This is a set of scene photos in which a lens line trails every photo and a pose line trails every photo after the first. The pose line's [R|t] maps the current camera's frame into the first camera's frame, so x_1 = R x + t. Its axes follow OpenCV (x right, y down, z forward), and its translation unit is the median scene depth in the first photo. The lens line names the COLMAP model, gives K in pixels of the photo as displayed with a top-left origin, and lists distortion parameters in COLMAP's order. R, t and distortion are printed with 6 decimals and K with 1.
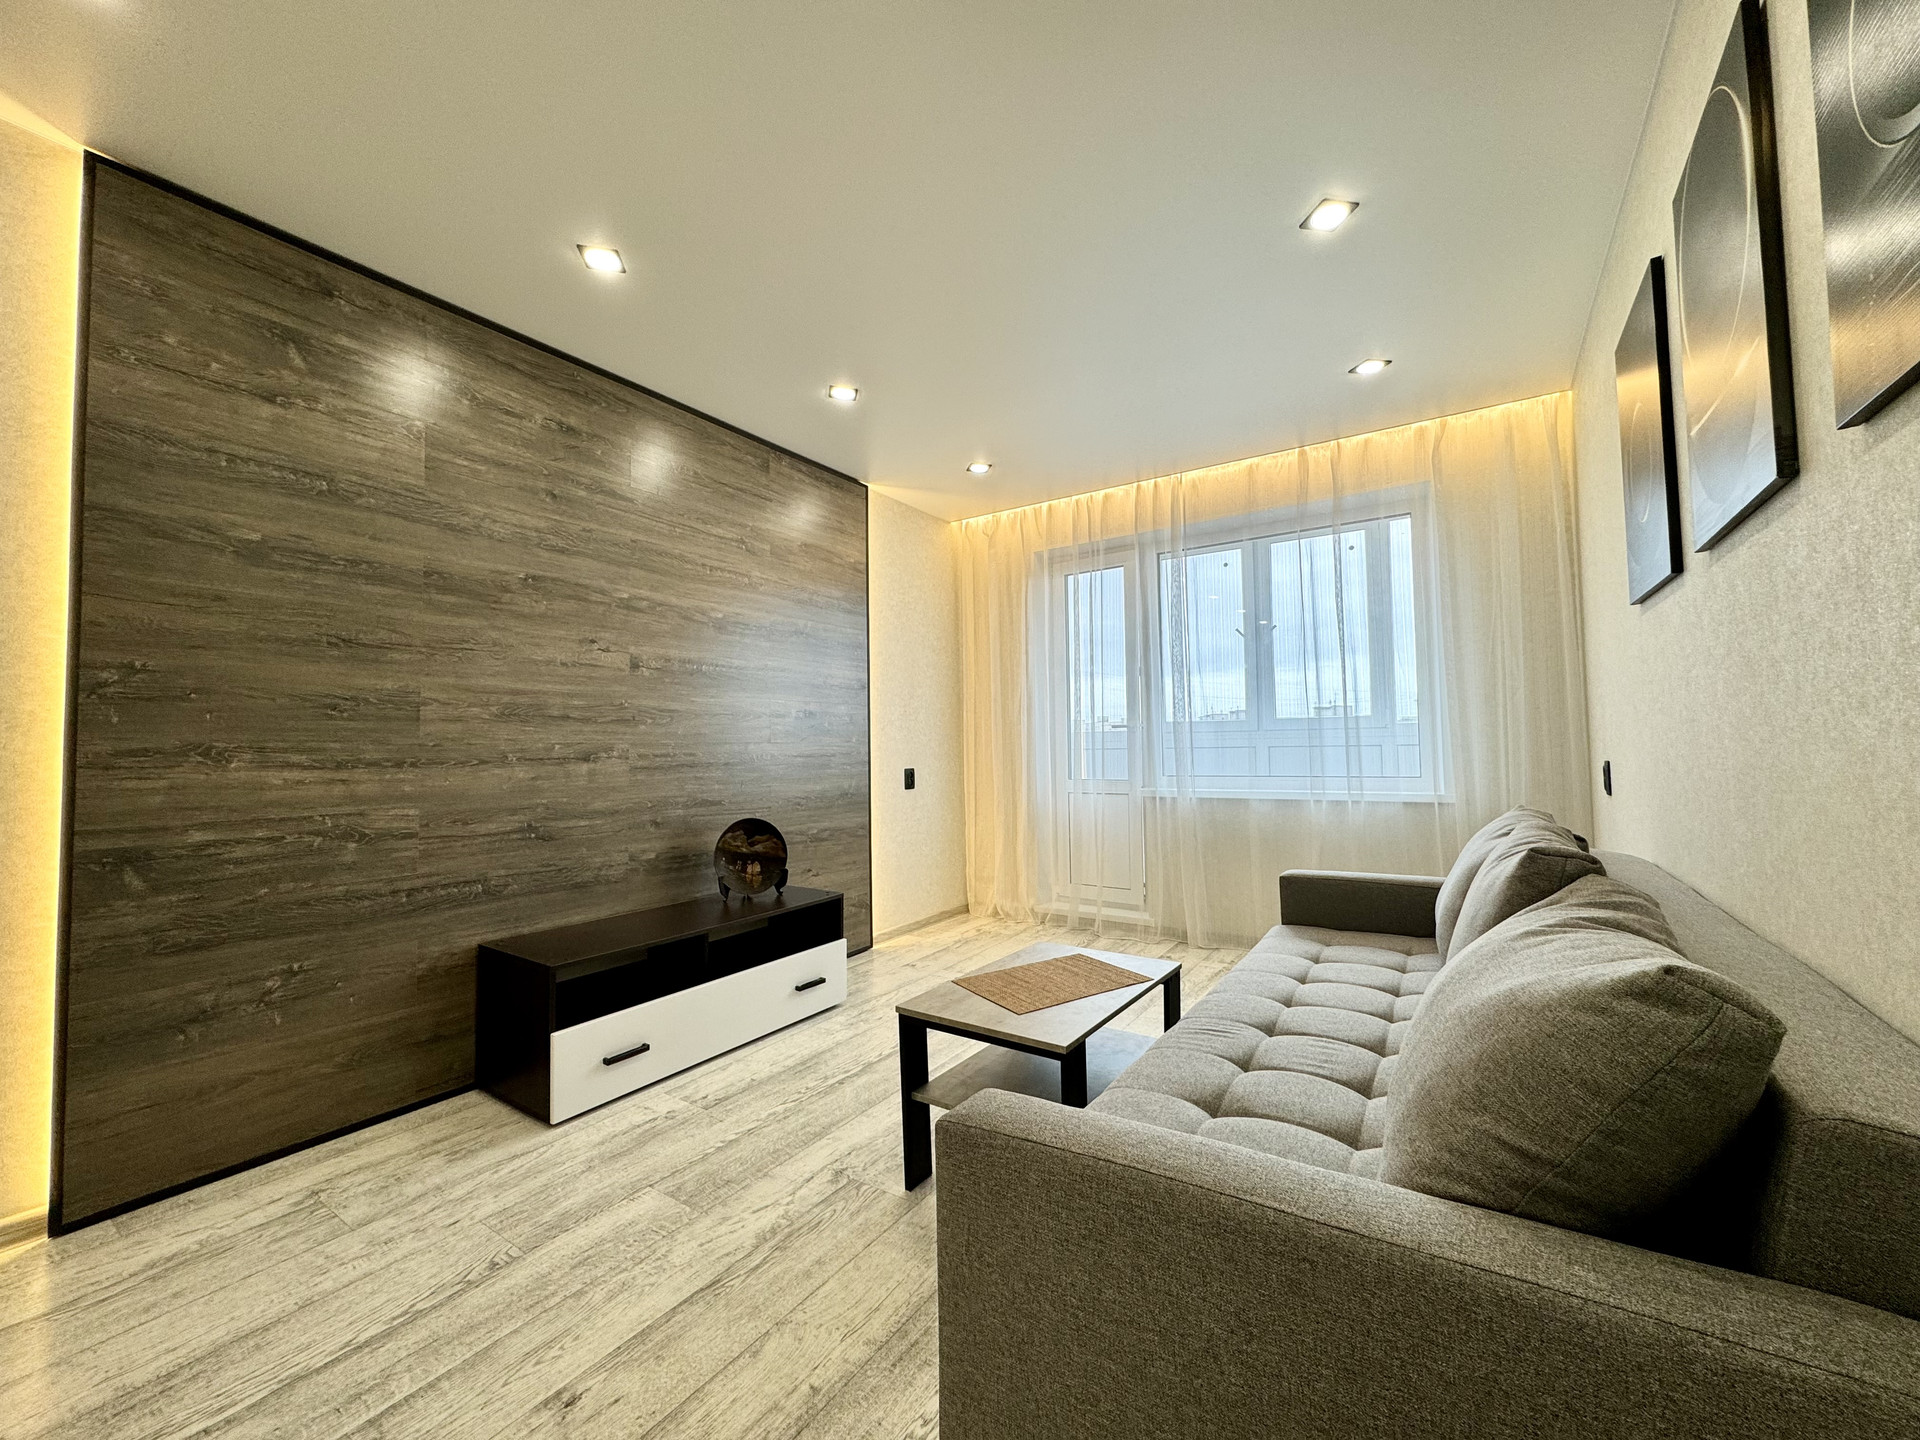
lens RADIAL K [[768.8, 0, 965.9], [0, 768.8, 718.5], [0, 0, 1]] dist [-0.002130, 0.000802]
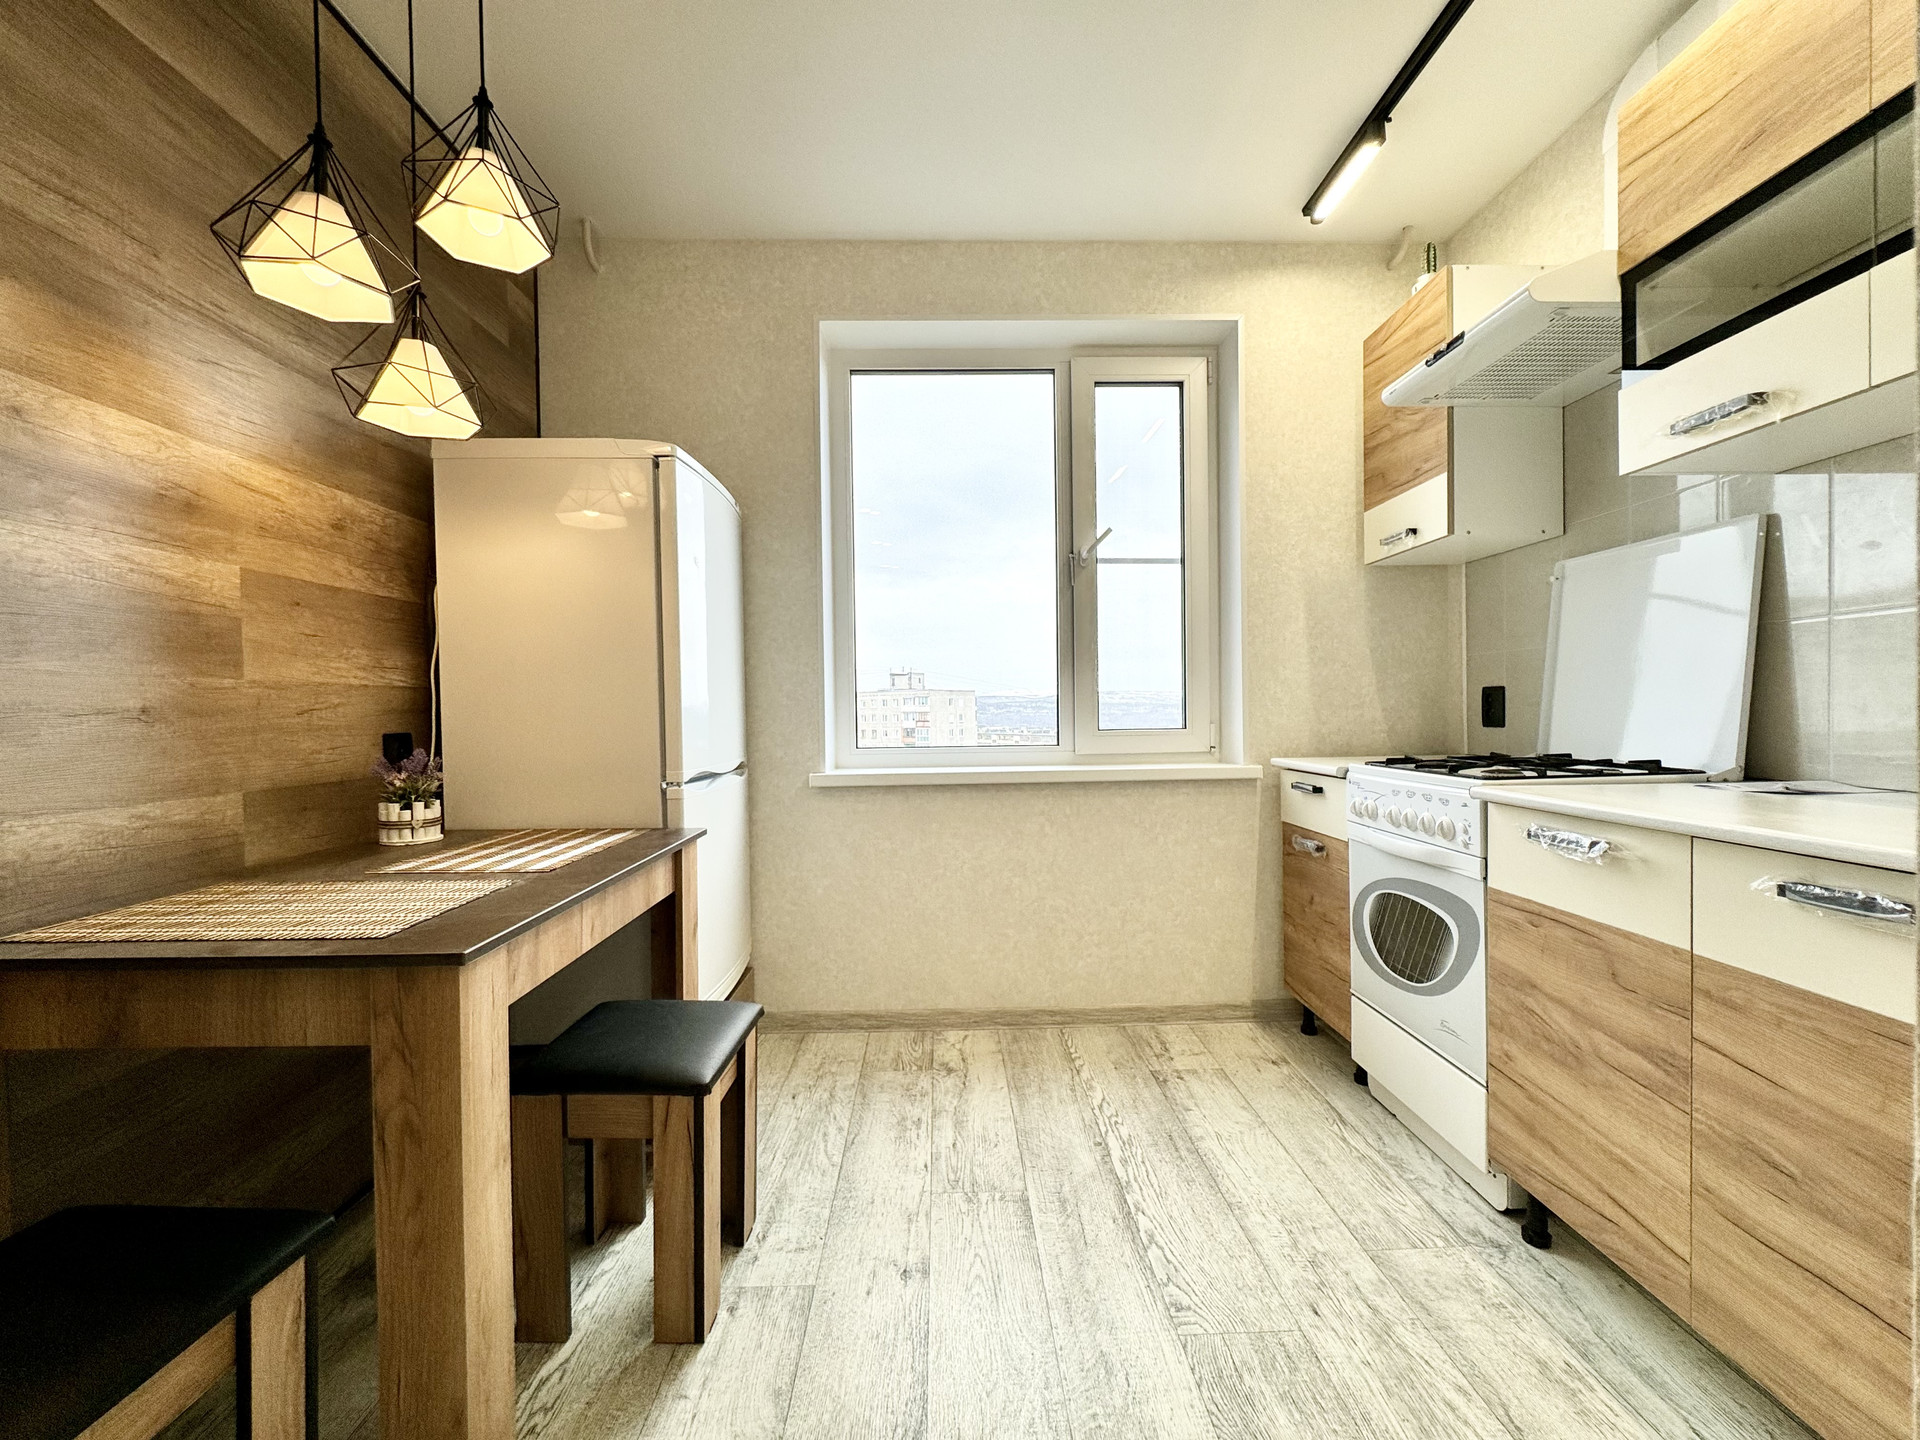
lens RADIAL K [[768.8, 0, 959.4], [0, 768.8, 711.9], [0, 0, 1]] dist [-0.002130, 0.000802]
pose [[-0.820731, 0.033023, -0.570360, 0.417128], [0.042436, 0.999094, -0.003218, 0.067065], [0.569737, -0.026845, -0.821388, 1.814054]]
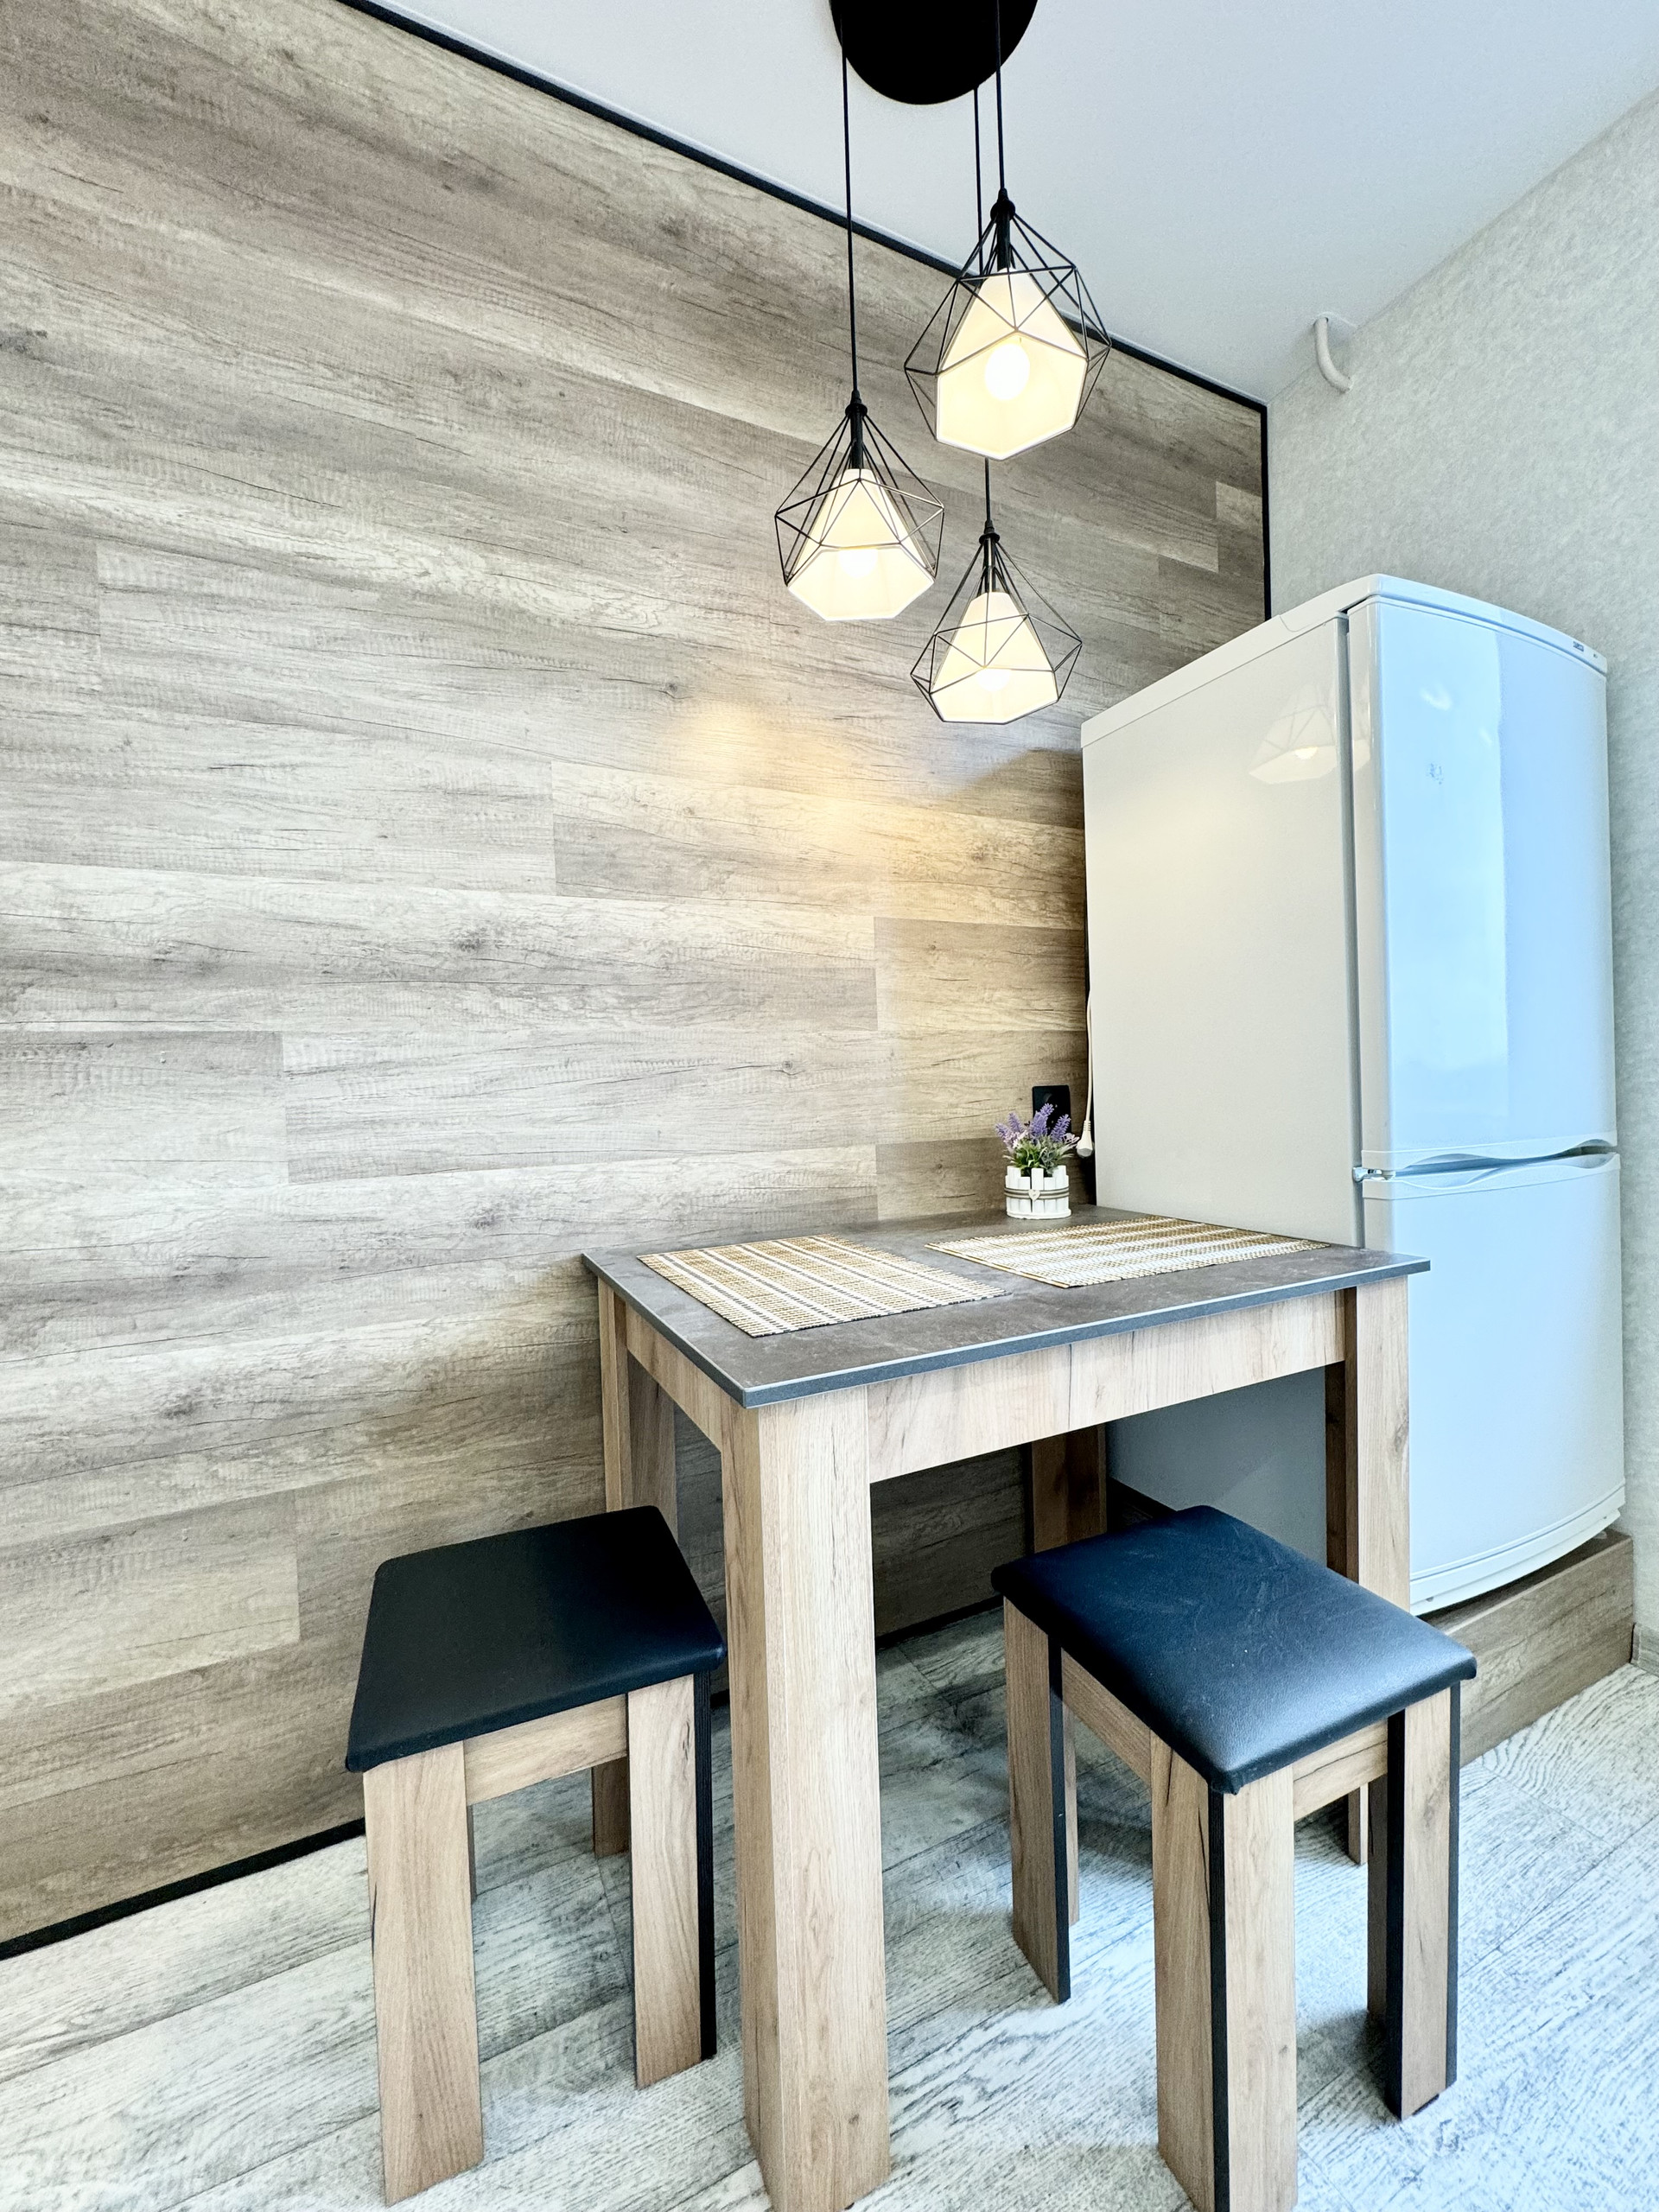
lens RADIAL K [[885.7, 0, 839.3], [0, 885.7, 1104.5], [0, 0, 1]] dist [-0.002130, 0.000802]
pose [[-0.861277, 0.042777, 0.506332, -0.117862], [0.039816, 0.999068, -0.016677, 0.108803], [-0.506573, 0.005797, -0.862178, 1.261133]]
